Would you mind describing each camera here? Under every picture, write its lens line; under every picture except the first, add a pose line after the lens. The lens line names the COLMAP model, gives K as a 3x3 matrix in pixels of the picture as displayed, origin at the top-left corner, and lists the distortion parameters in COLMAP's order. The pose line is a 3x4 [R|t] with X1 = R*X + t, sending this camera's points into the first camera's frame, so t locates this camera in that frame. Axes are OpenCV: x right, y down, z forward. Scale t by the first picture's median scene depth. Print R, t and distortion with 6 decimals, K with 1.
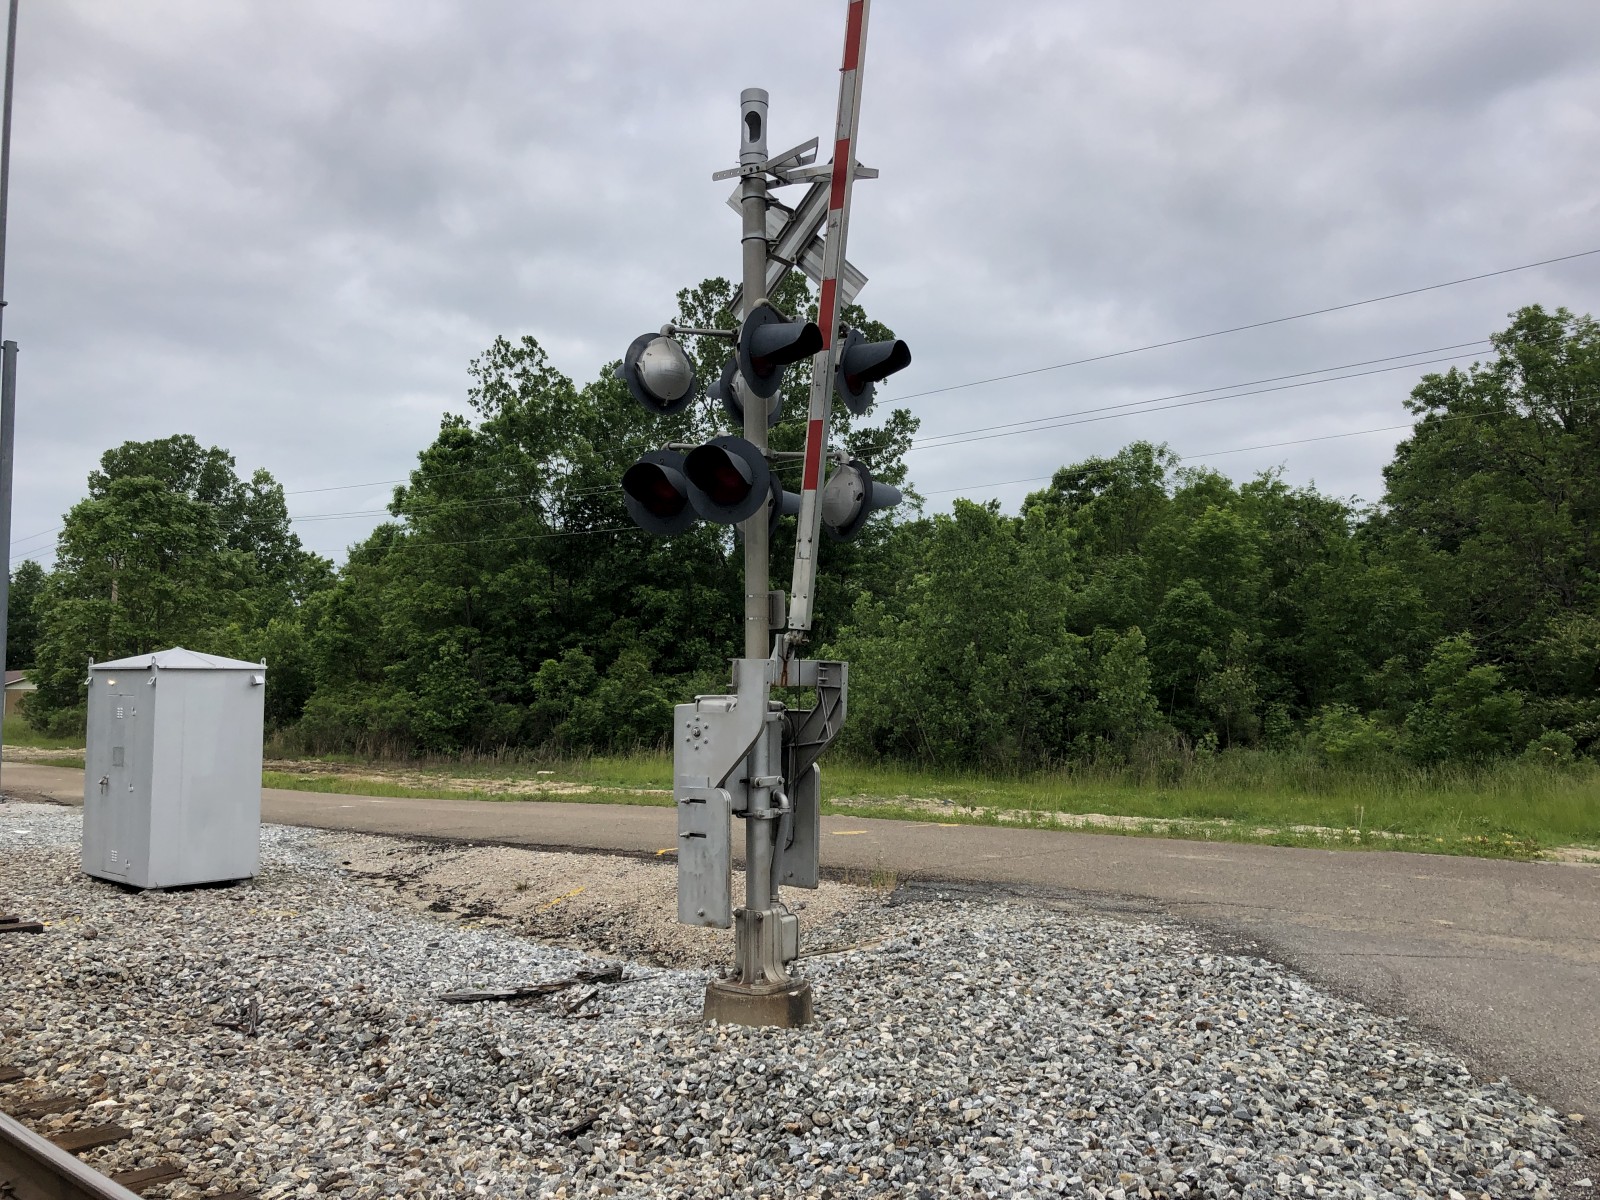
lens RADIAL K [[1313.3, 0, 795.6], [0, 1313.3, 580.8], [0, 0, 1]] dist [0.017324, 0.002188]
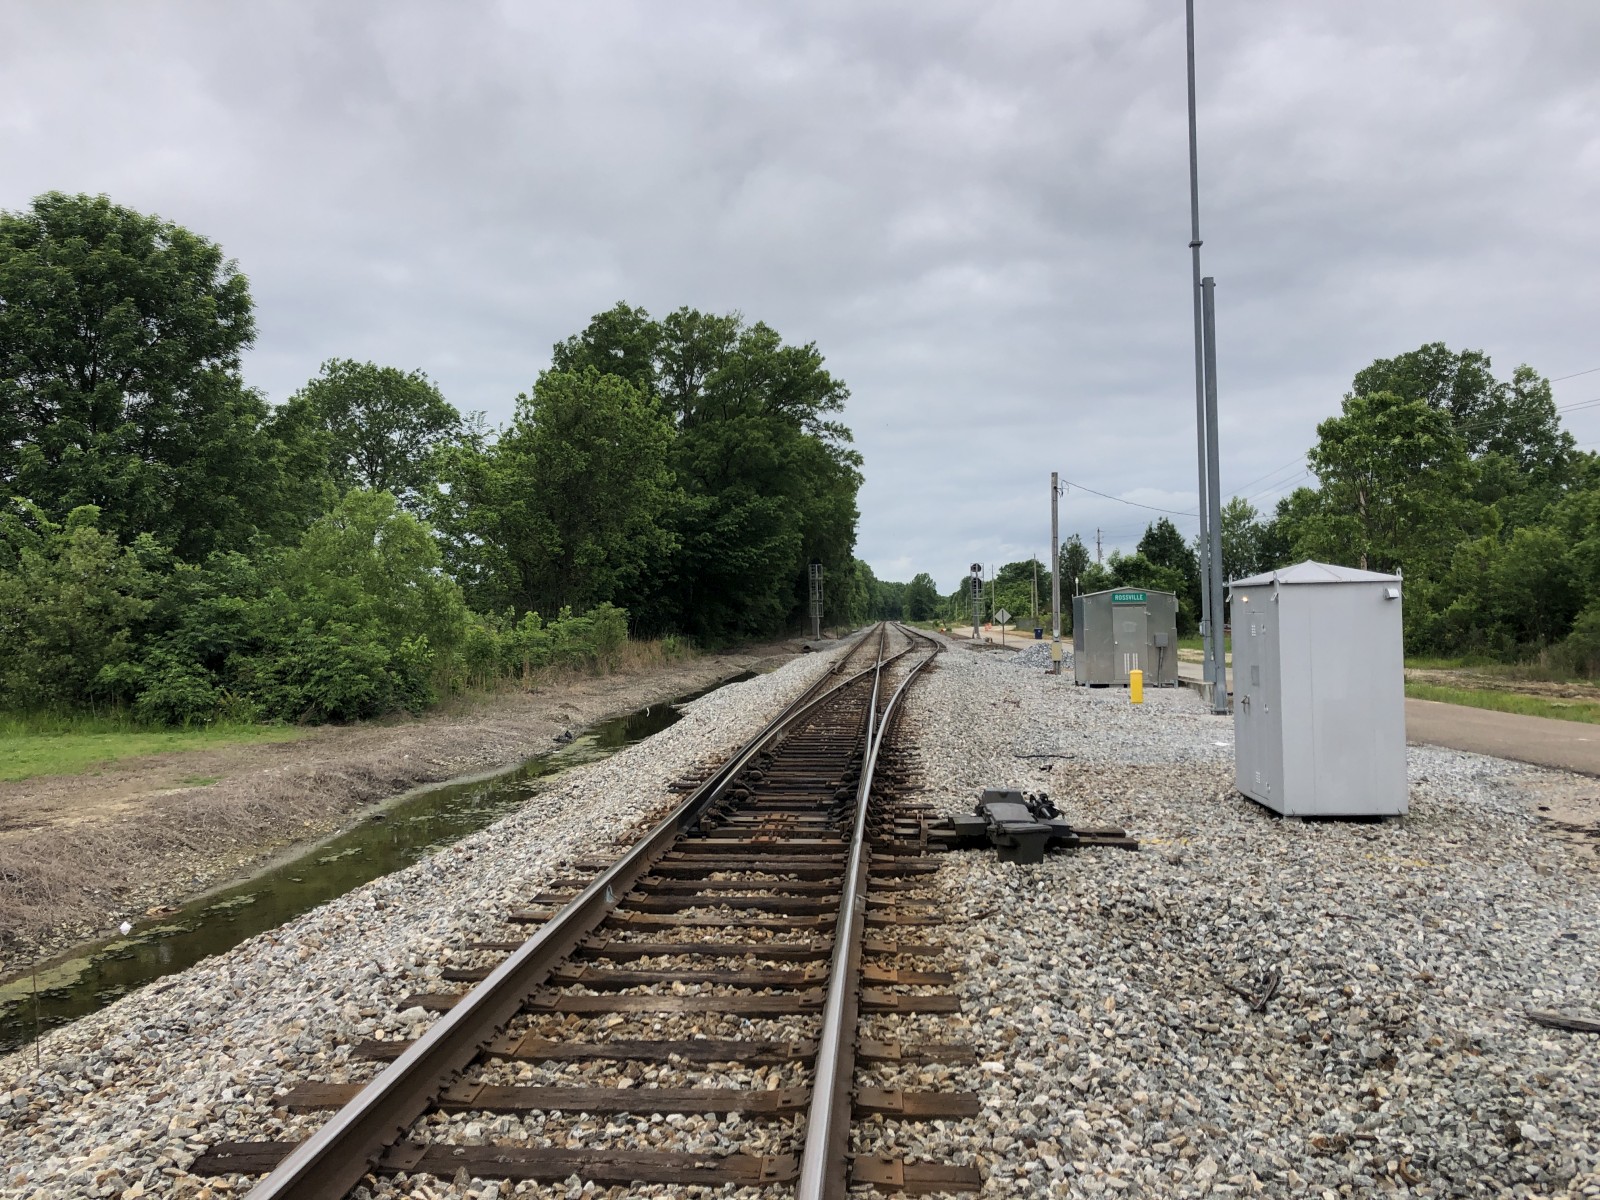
lens RADIAL K [[1313.3, 0, 795.6], [0, 1313.3, 580.8], [0, 0, 1]] dist [0.017324, 0.002188]
pose [[0.612226, -0.032323, -0.790022, 0.049090], [0.081729, 0.996399, 0.022569, 0.016264], [0.786447, -0.078385, 0.612663, 0.165051]]
